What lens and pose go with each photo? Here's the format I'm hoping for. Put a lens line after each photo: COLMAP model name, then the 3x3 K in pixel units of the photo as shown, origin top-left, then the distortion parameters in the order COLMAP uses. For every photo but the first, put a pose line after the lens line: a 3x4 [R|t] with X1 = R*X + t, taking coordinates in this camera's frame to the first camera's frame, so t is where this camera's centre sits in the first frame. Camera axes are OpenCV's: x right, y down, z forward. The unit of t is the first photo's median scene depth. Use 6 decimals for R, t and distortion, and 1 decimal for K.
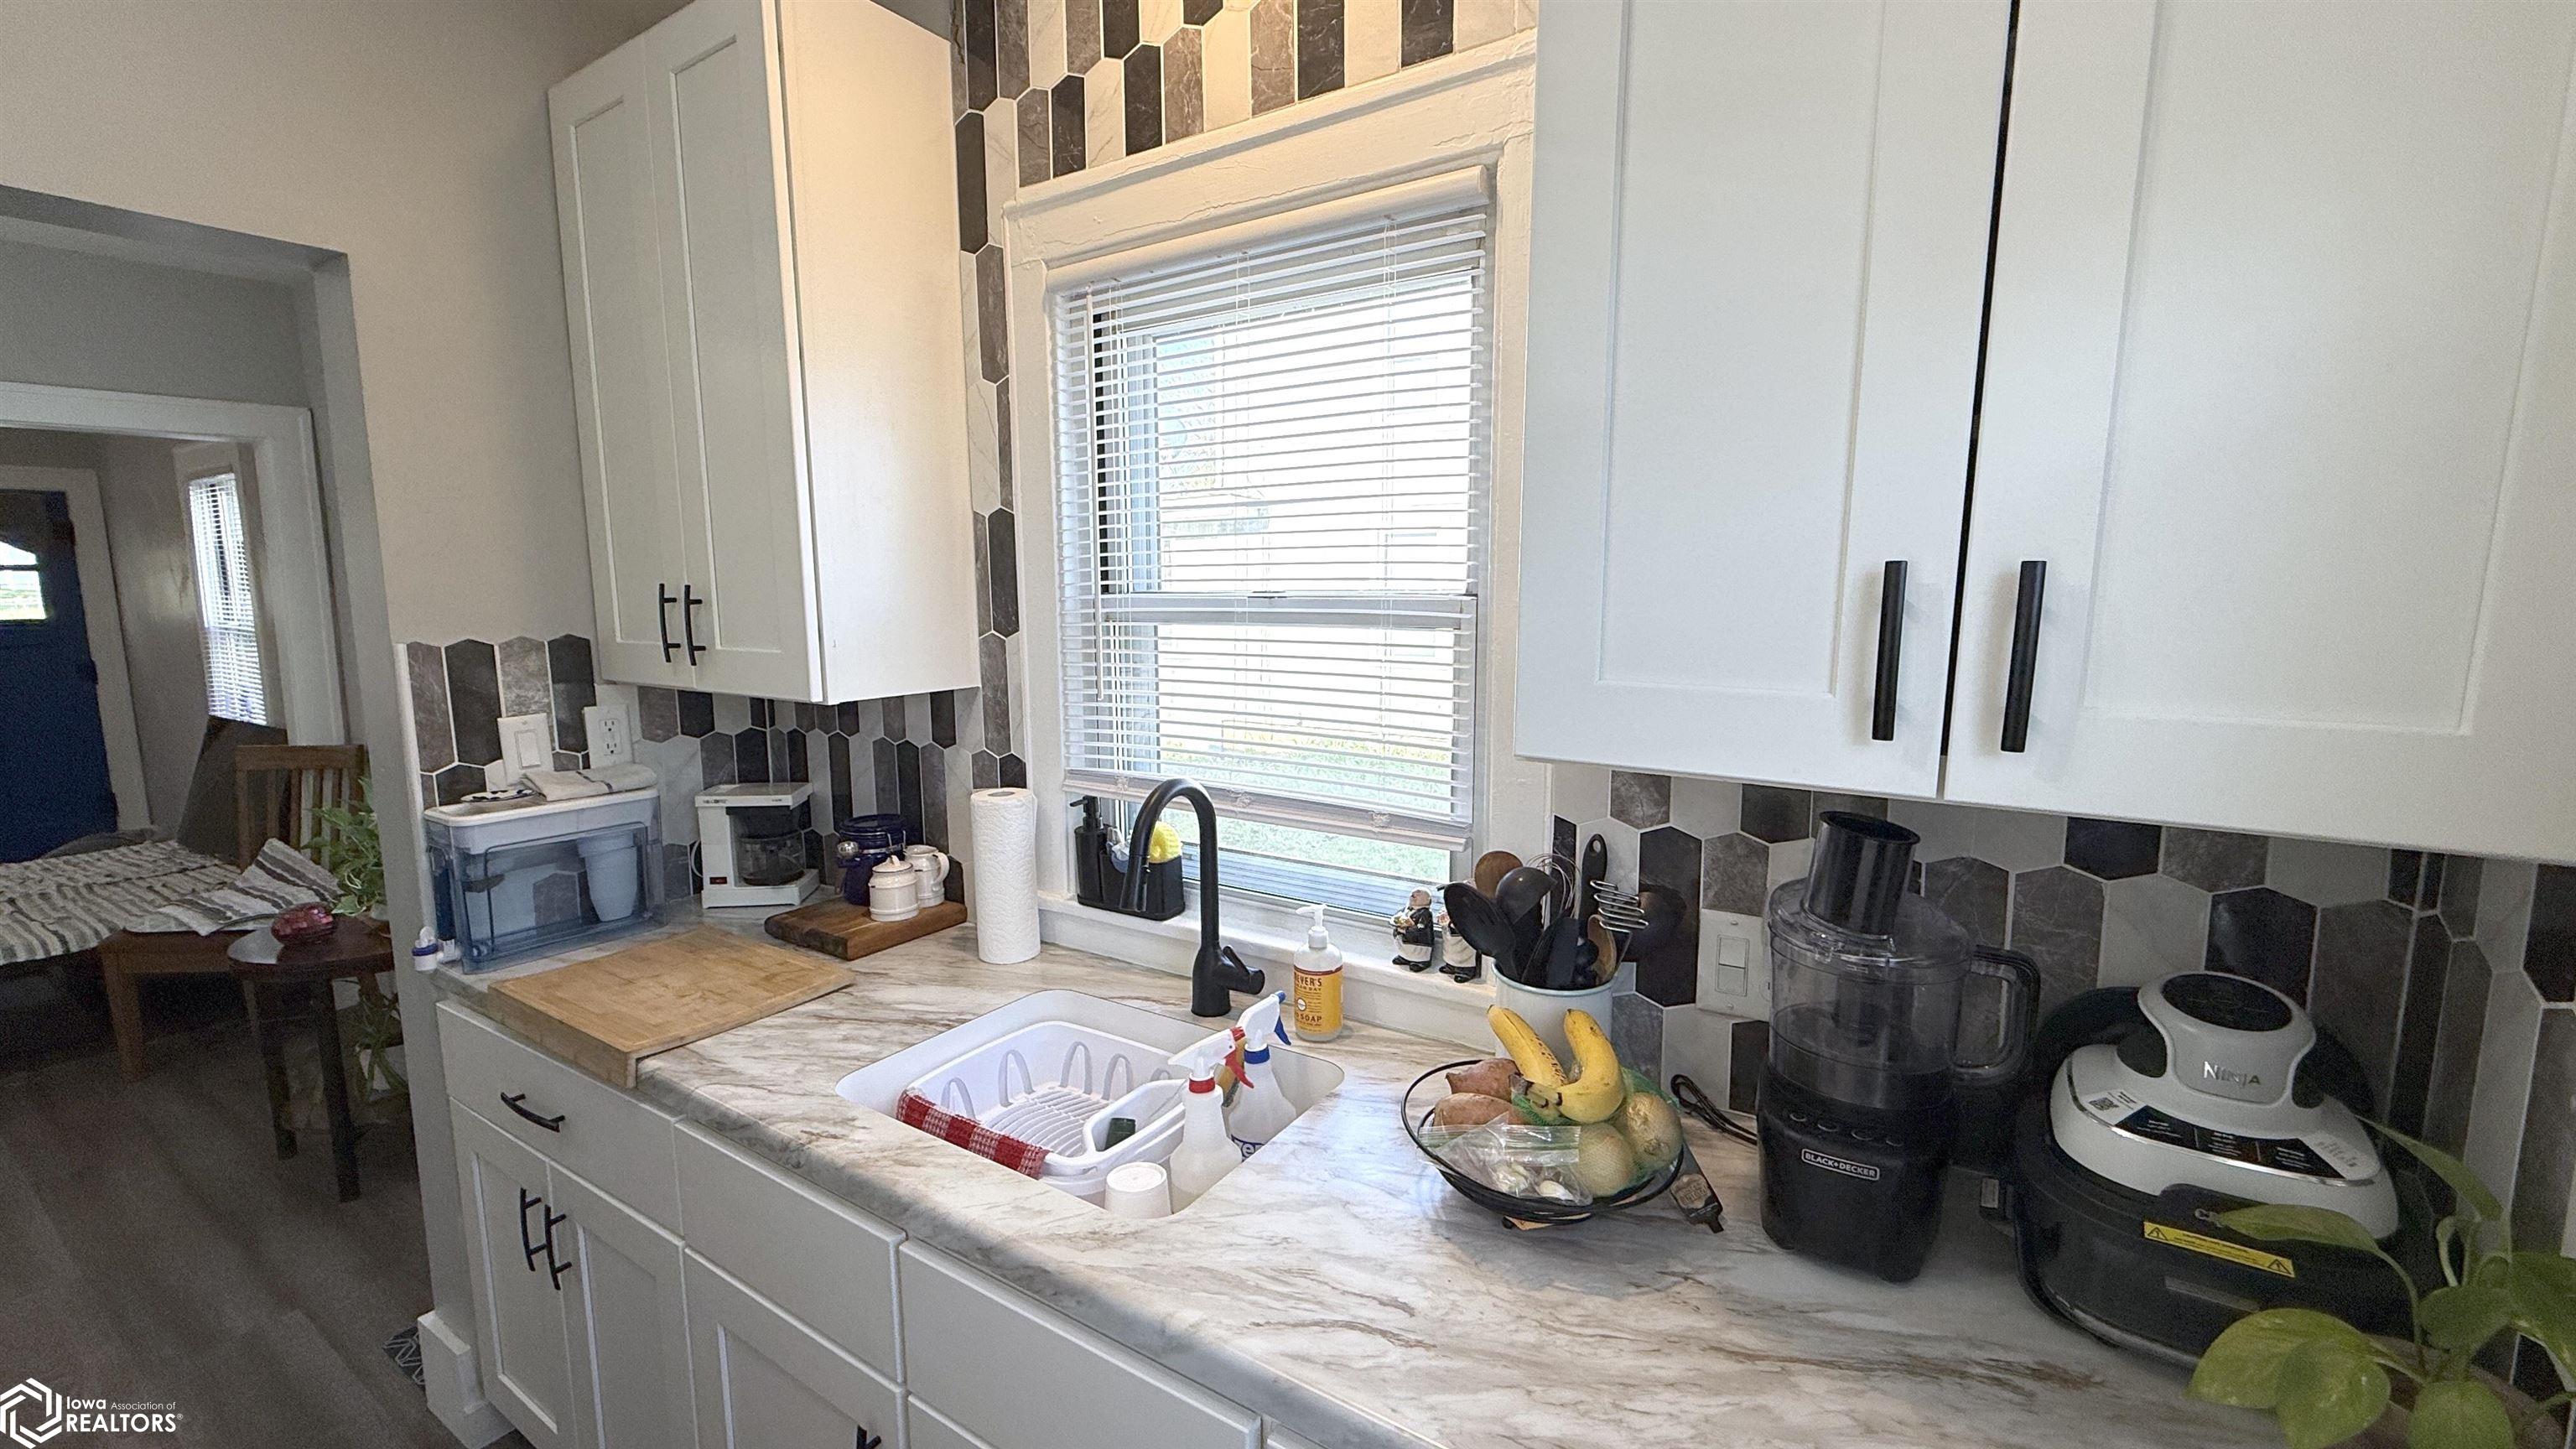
lens RADIAL K [[1027.2, 0, 1286.5], [0, 1027.2, 726.7], [0, 0, 1]] dist [0.001320, -0.000544]
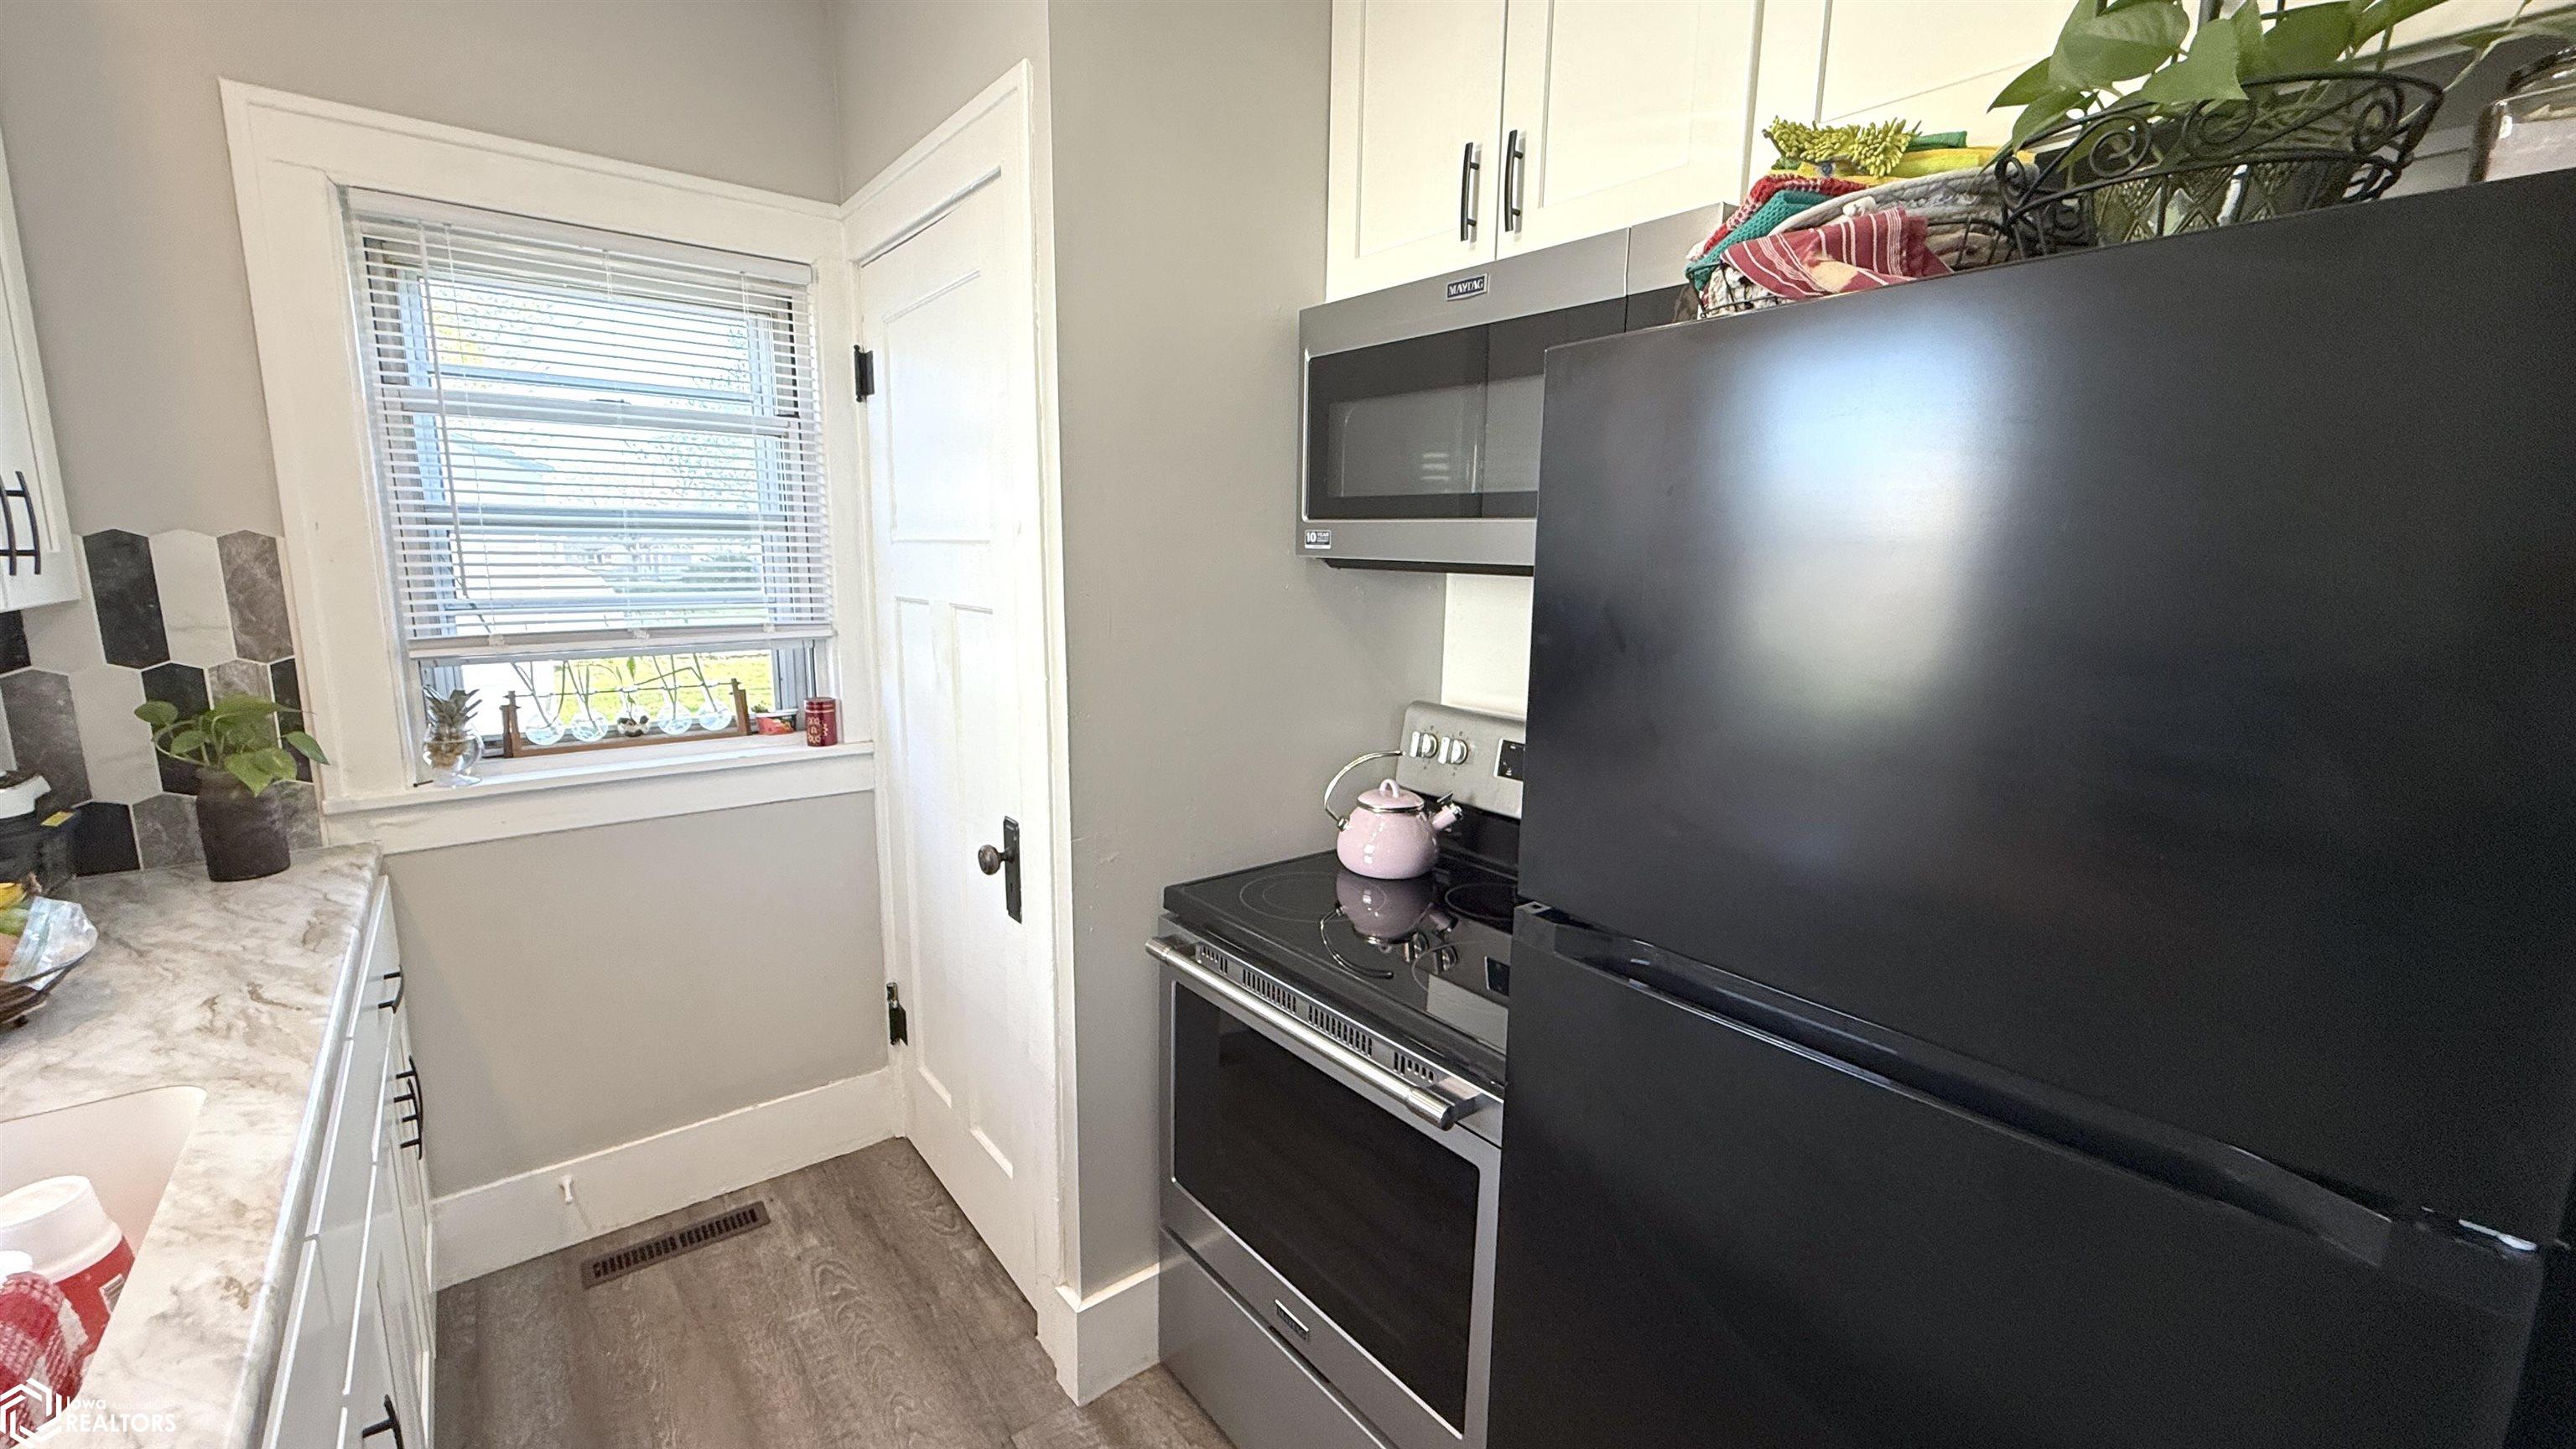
lens RADIAL K [[1027.2, 0, 1280.6], [0, 1027.2, 717.1], [0, 0, 1]] dist [0.001320, -0.000544]
pose [[-0.948669, -0.065006, 0.309519, -1.070776], [0.028374, 0.957210, 0.288001, -0.108566], [-0.314996, 0.282000, -0.906230, 1.081026]]
